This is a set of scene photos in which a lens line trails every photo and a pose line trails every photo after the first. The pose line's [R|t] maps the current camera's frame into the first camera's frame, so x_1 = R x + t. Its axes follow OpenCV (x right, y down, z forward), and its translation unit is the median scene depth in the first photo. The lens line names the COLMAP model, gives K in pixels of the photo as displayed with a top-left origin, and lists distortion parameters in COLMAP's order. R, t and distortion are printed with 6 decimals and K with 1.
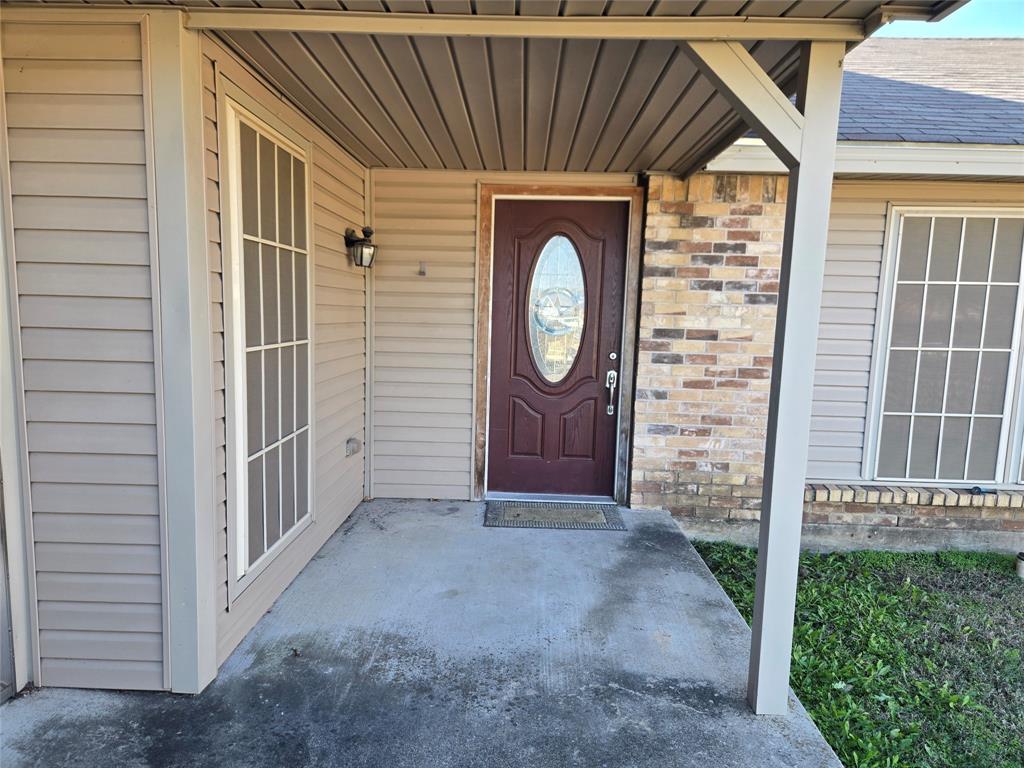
lens RADIAL K [[697.9, 0, 509.7], [0, 697.9, 388.7], [0, 0, 1]] dist [0.041479, -0.000586]
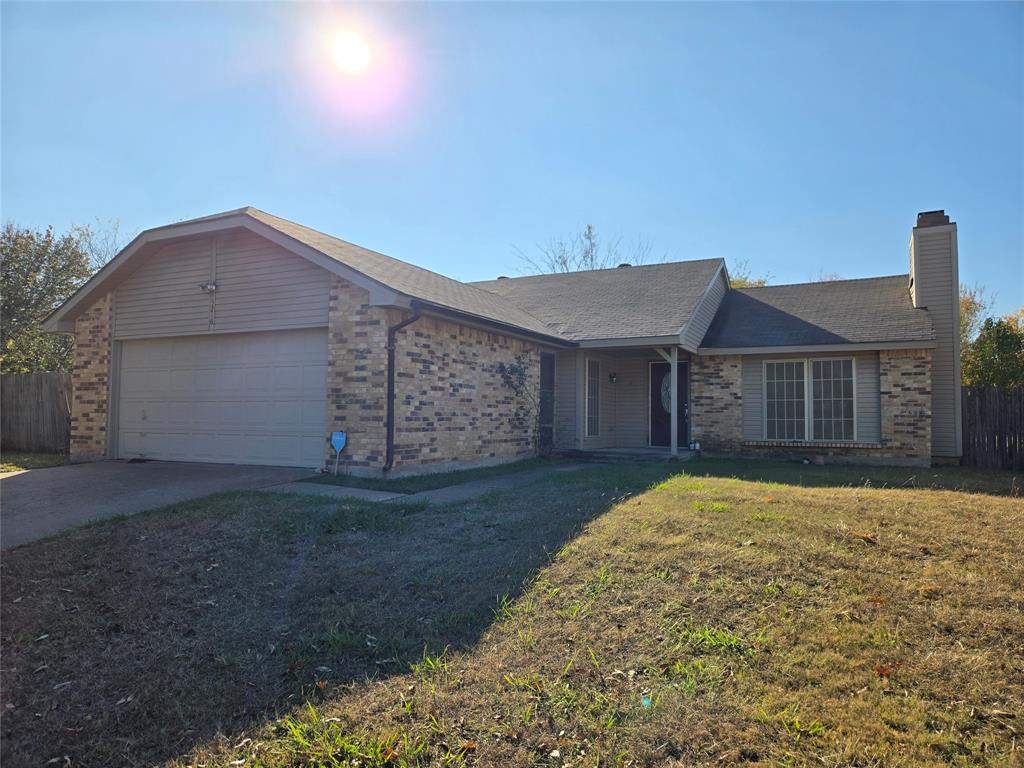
lens RADIAL K [[697.9, 0, 510.8], [0, 697.9, 382.6], [0, 0, 1]] dist [0.041479, -0.000586]
pose [[0.902084, -0.042899, -0.429423, 0.894256], [-0.041593, 0.981772, -0.185454, 0.546090], [0.429552, 0.185156, 0.883857, -2.577450]]
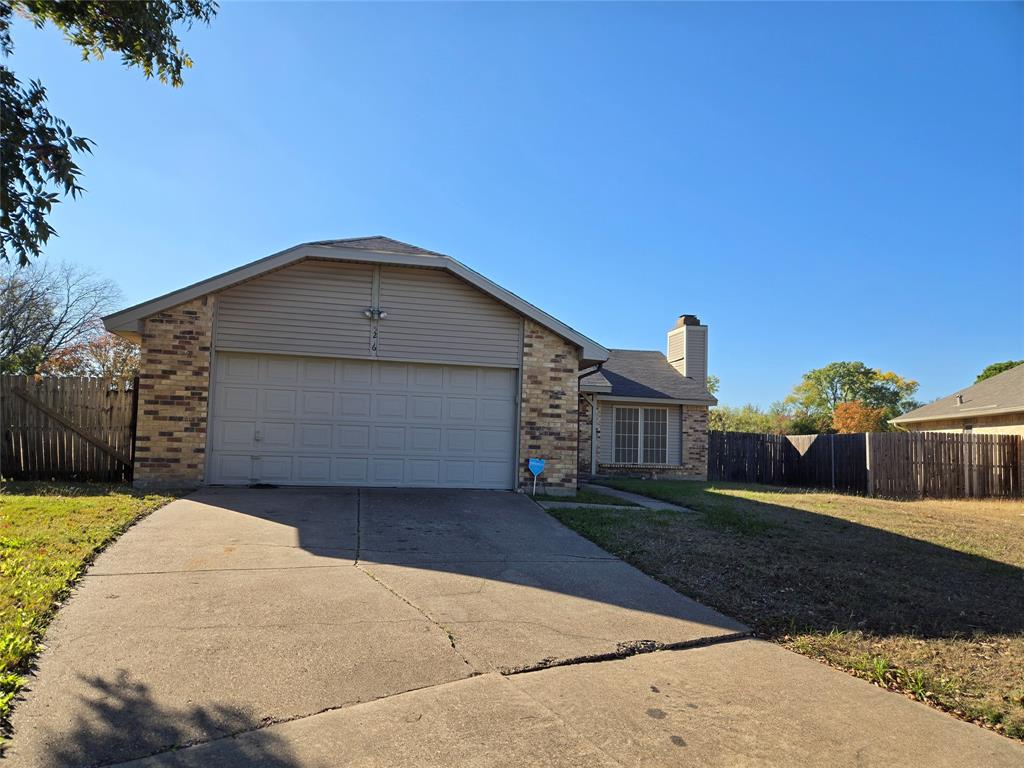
lens RADIAL K [[697.9, 0, 508.2], [0, 697.9, 387.2], [0, 0, 1]] dist [0.041479, -0.000586]
pose [[0.969836, 0.024048, 0.242568, -1.314697], [0.027865, 0.977661, -0.208335, 0.595536], [-0.242159, 0.208810, 0.947501, -3.365910]]
